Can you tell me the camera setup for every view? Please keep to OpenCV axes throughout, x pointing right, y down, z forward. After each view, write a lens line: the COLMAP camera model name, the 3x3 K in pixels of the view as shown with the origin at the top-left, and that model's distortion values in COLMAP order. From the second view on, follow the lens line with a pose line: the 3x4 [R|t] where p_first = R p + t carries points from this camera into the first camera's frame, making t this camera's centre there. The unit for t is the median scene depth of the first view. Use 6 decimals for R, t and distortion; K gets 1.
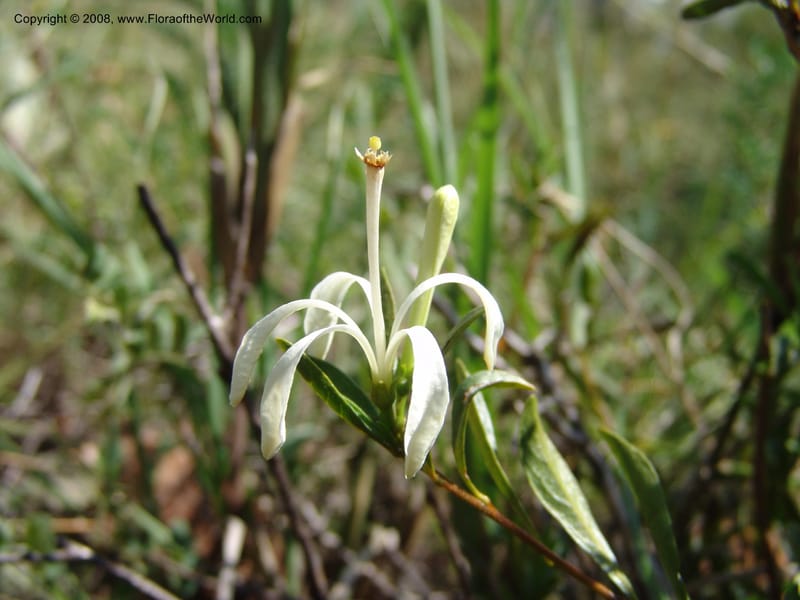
lens RADIAL K [[951.9, 0, 407.9], [0, 951.9, 297.0], [0, 0, 1]] dist [-0.093889, 0.000000]
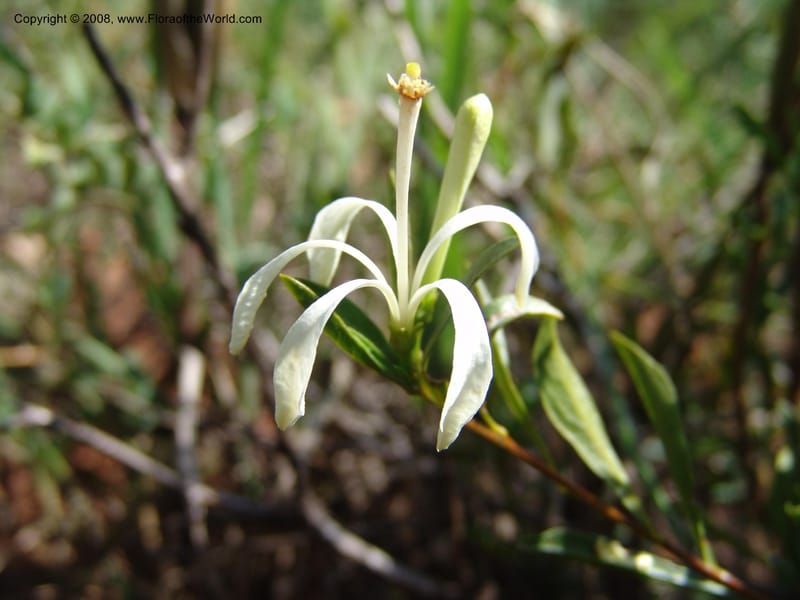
lens RADIAL K [[951.9, 0, 393.3], [0, 951.9, 304.9], [0, 0, 1]] dist [-0.093889, 0.000000]
pose [[0.998038, 0.002446, 0.062563, -0.089534], [-0.018280, 0.967082, 0.253806, -0.152110], [-0.059883, -0.254452, 0.965230, 0.146577]]
